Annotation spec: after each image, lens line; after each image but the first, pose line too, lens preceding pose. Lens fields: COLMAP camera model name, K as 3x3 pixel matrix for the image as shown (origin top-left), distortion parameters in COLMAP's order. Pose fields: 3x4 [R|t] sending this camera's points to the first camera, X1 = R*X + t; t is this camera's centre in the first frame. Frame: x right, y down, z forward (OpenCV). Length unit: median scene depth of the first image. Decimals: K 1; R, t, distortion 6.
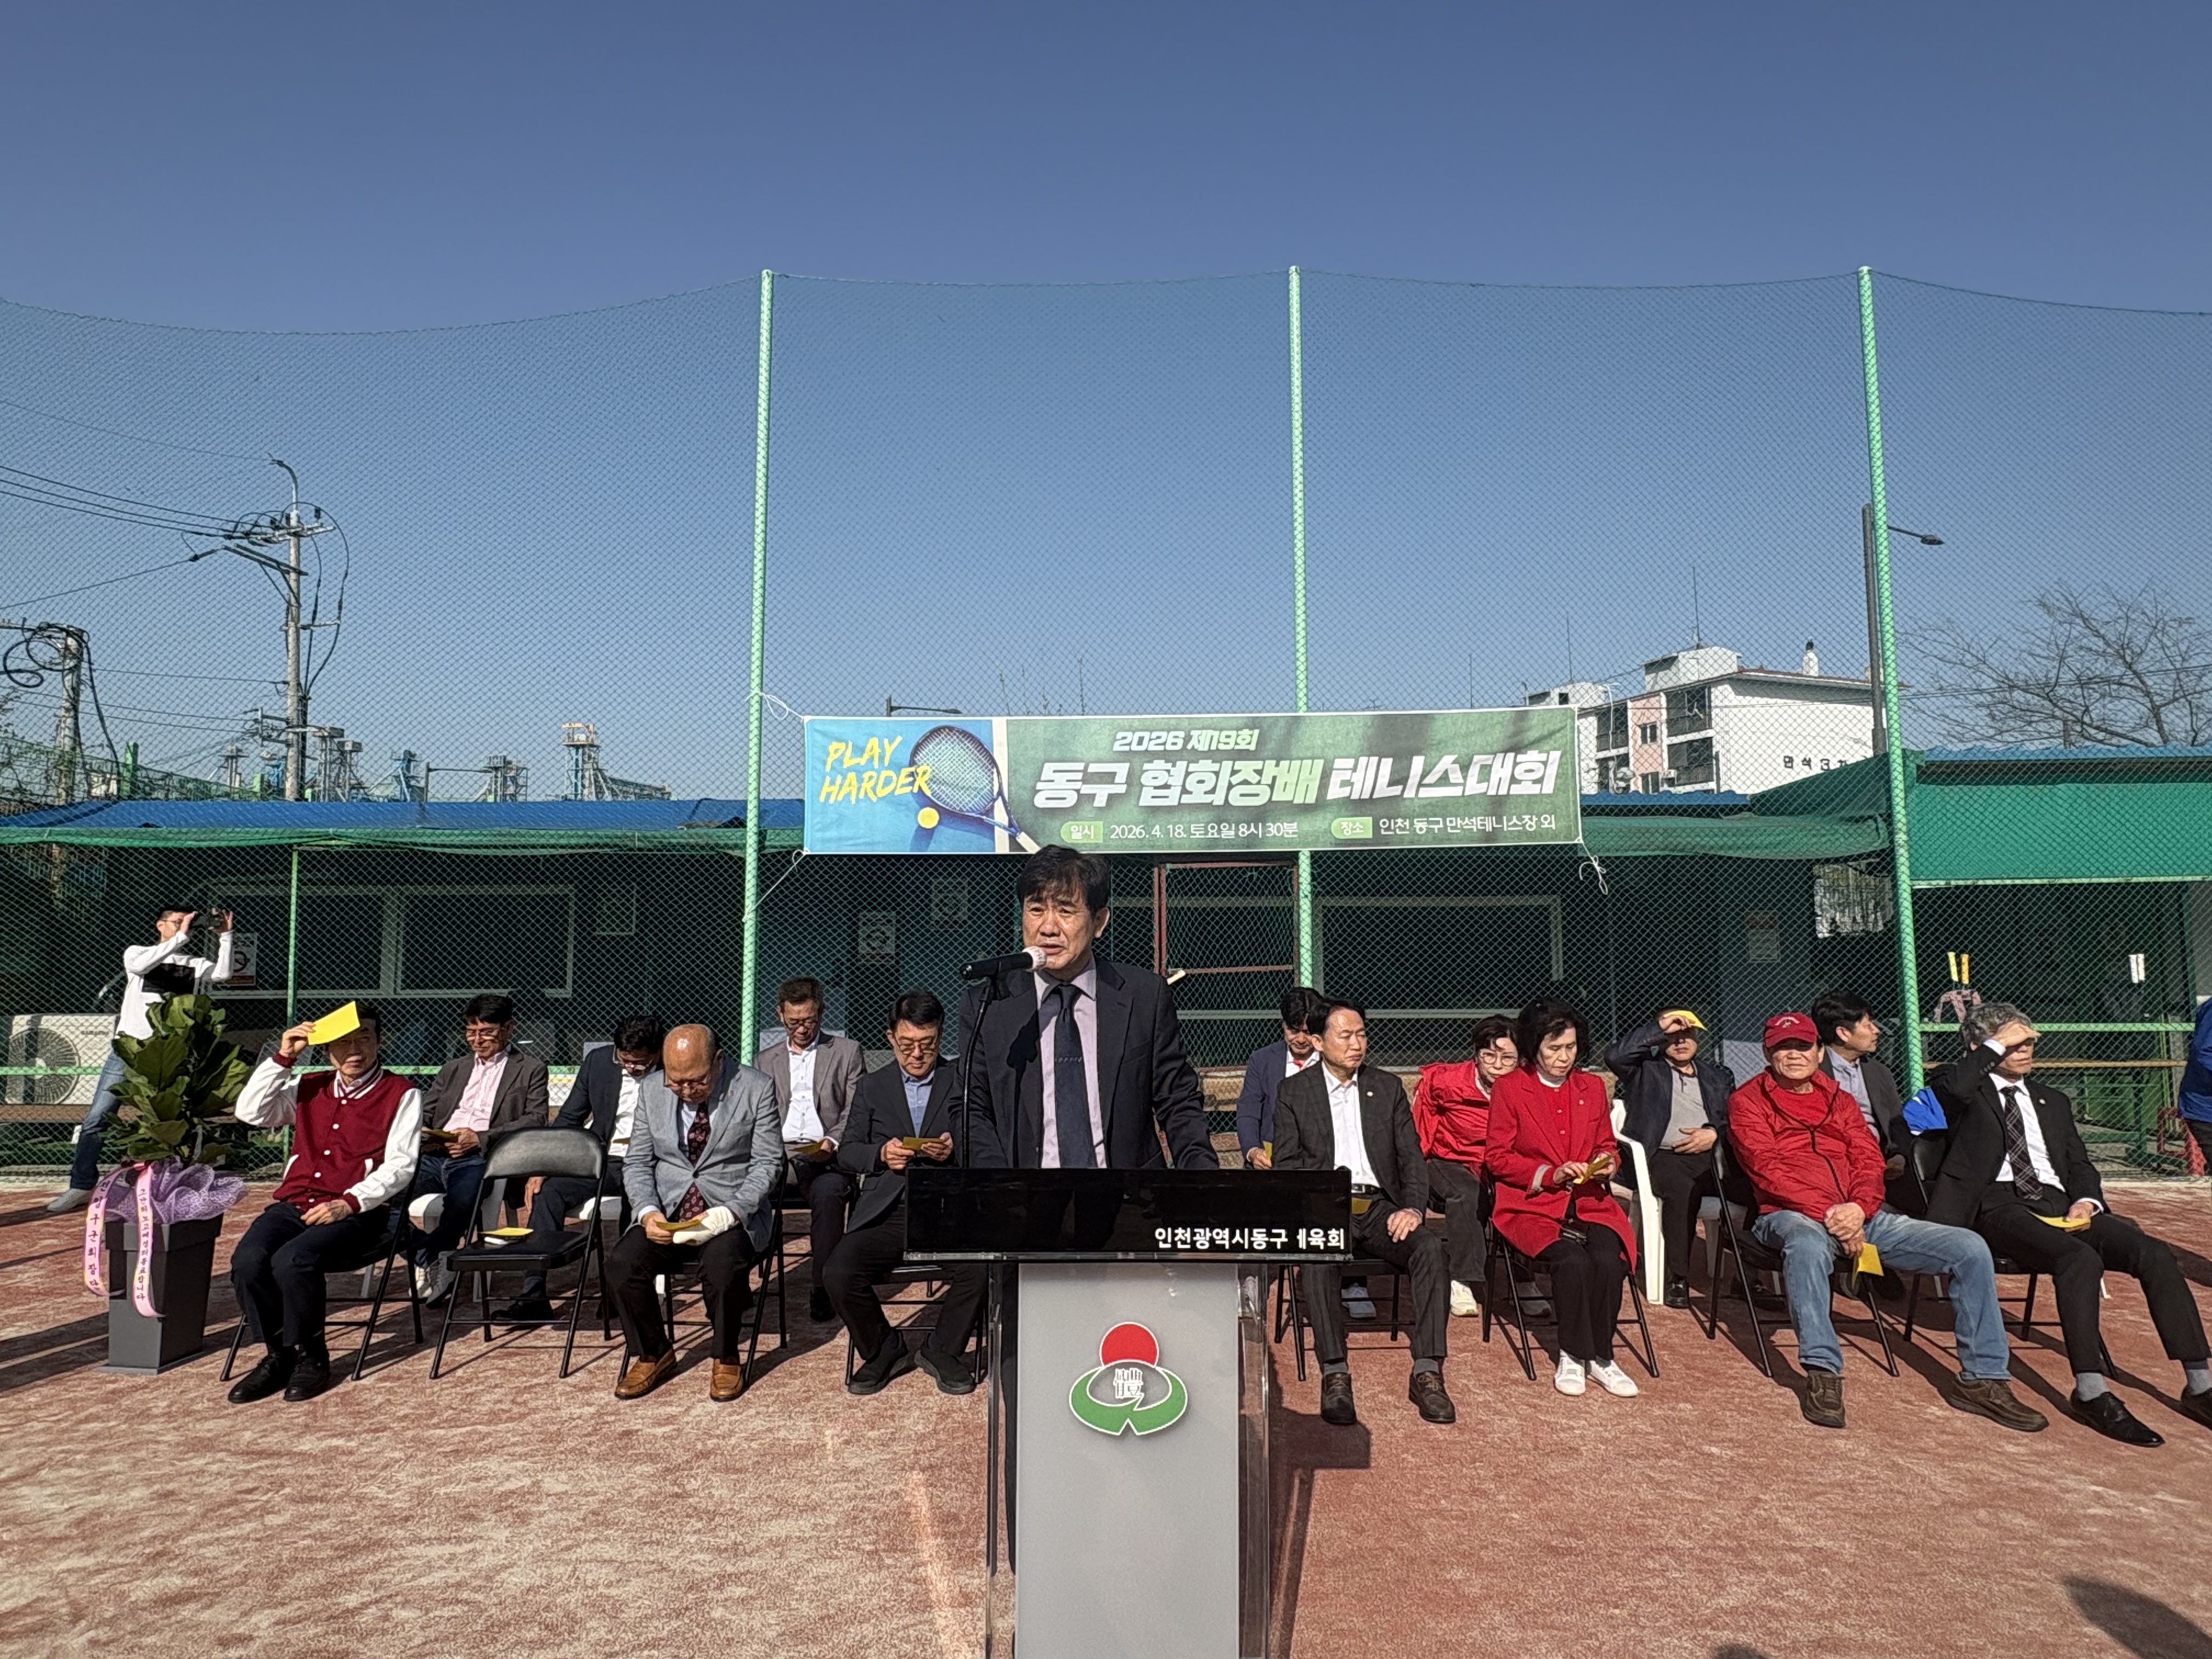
lens RADIAL K [[1286.3, 0, 1081.4], [0, 1286.3, 844.2], [0, 0, 1]] dist [0.005875, -0.007326]
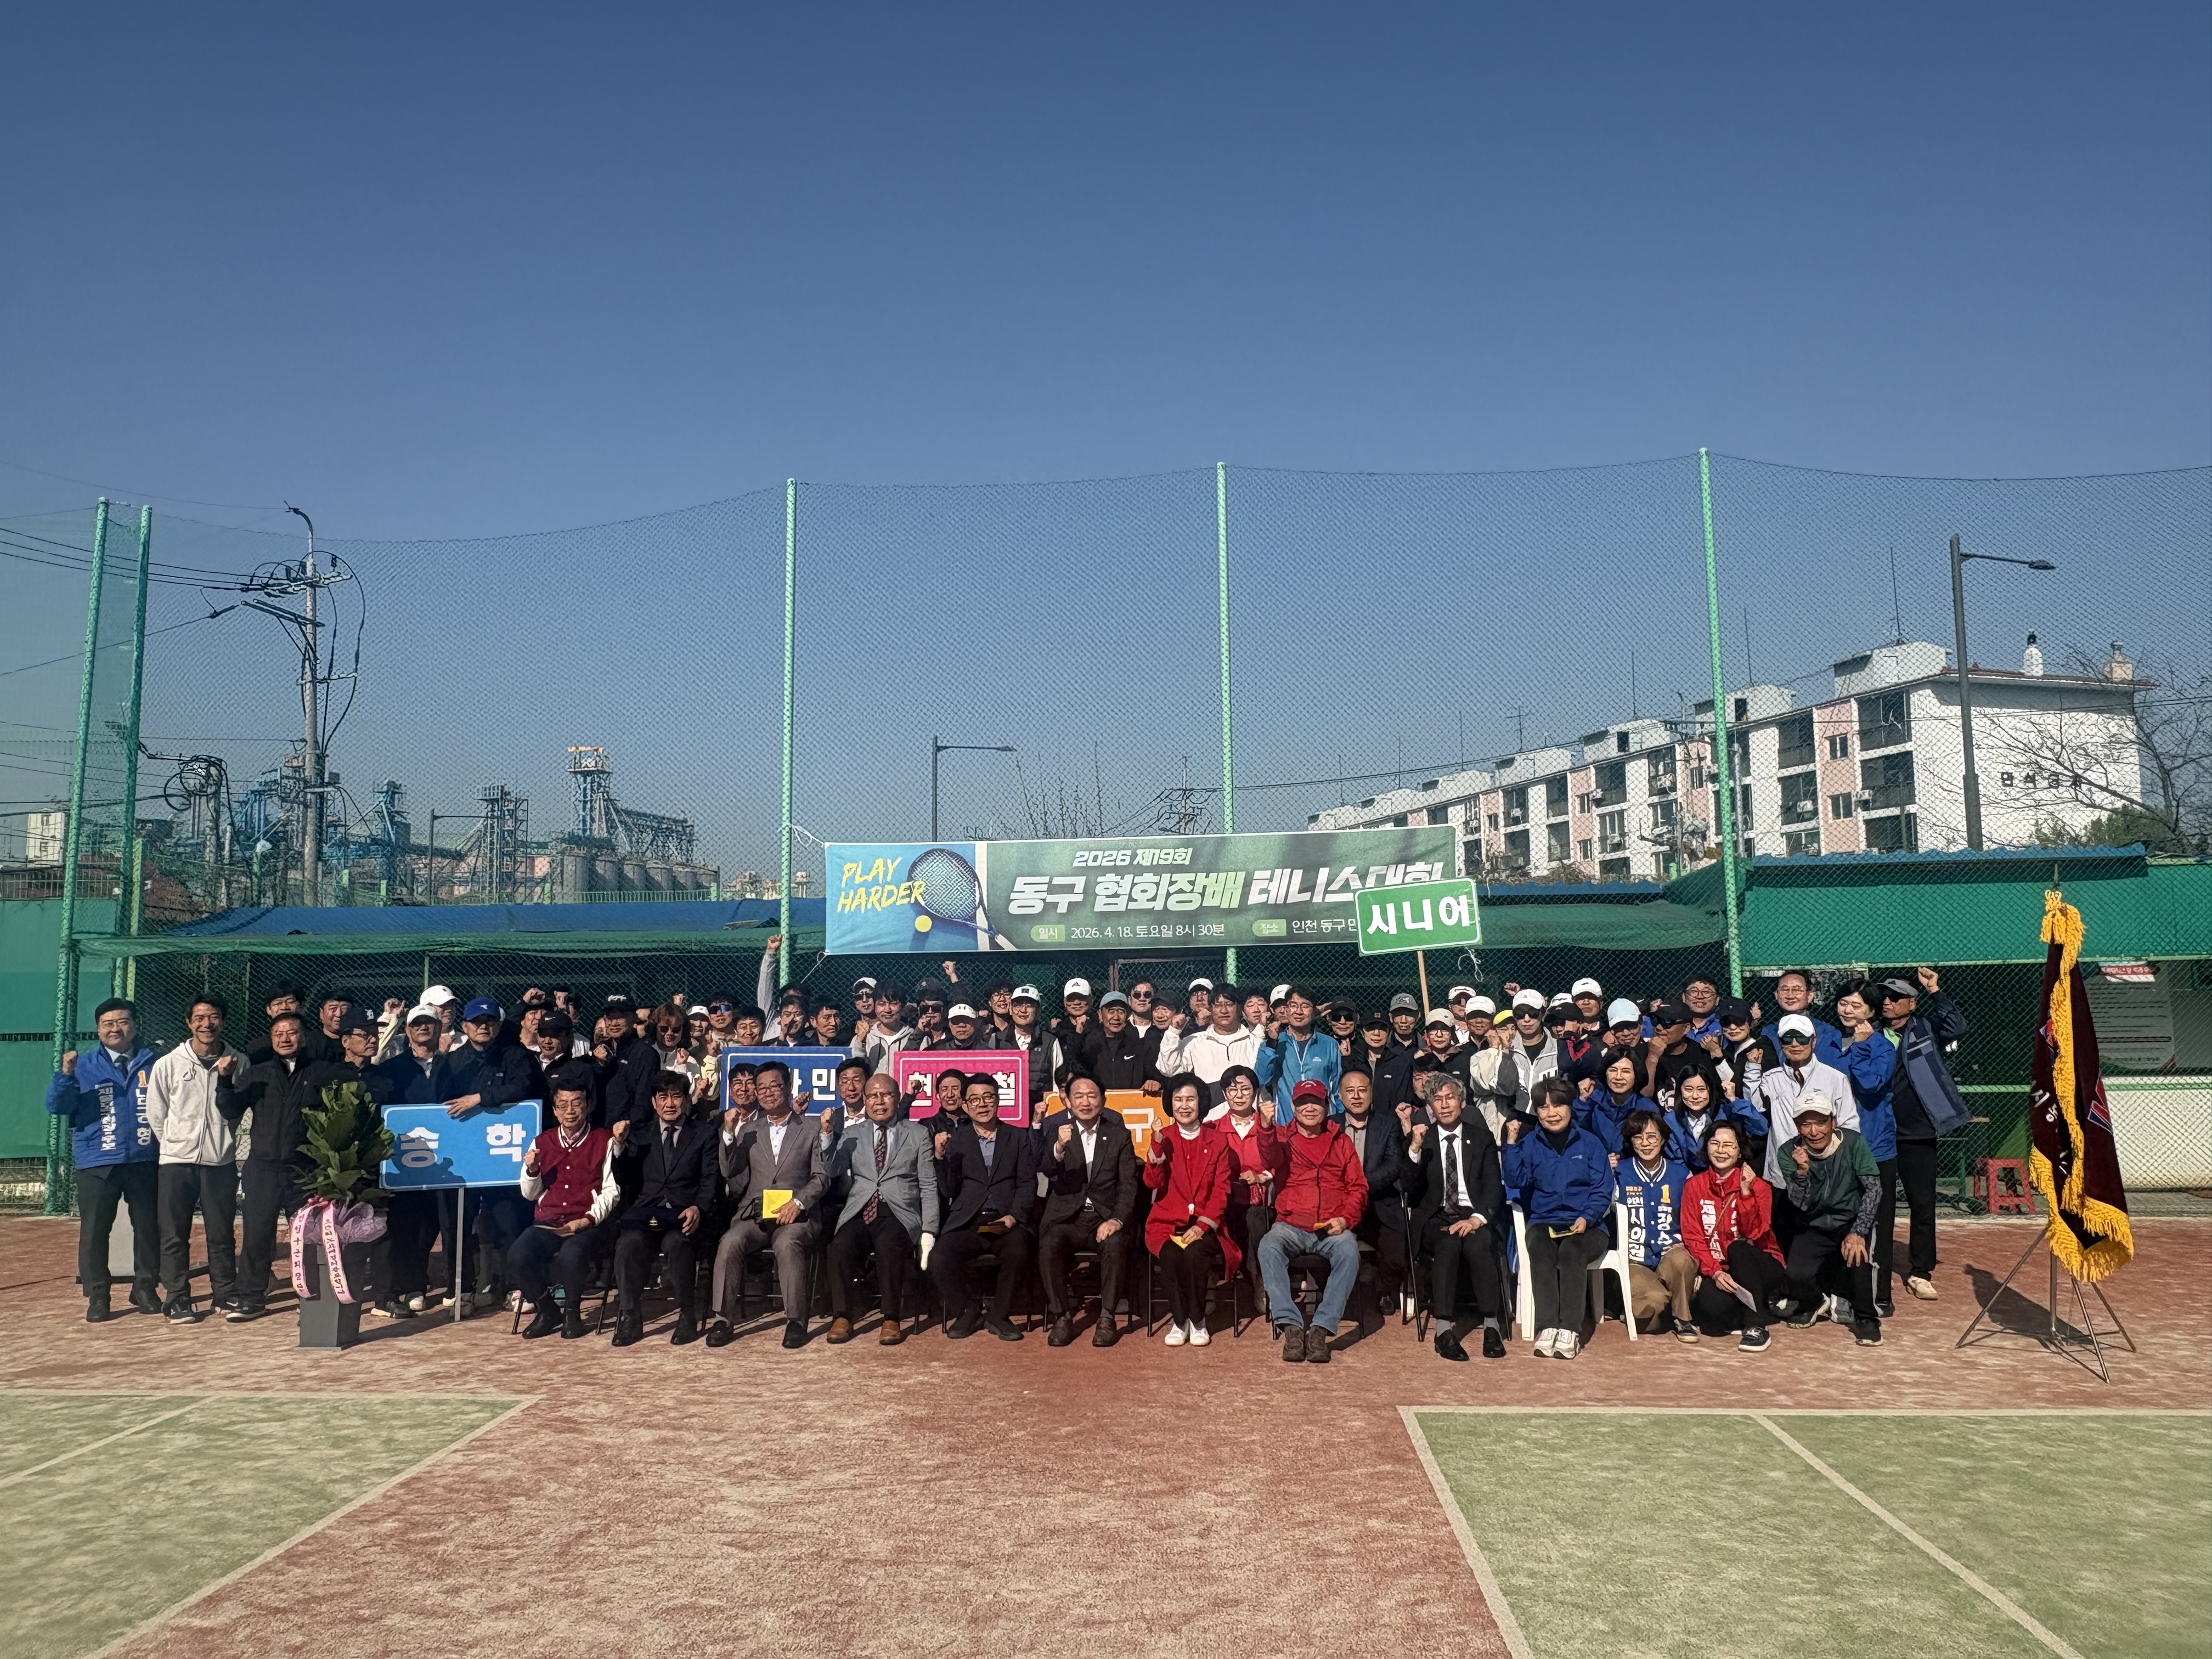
lens RADIAL K [[1585.2, 0, 1082.1], [0, 1585.2, 836.2], [0, 0, 1]] dist [0.003567, -0.011947]
pose [[0.997675, -0.014731, -0.066540, 0.134821], [0.013042, 0.999584, -0.025735, -0.063094], [0.066891, 0.024808, 0.997452, -0.504550]]
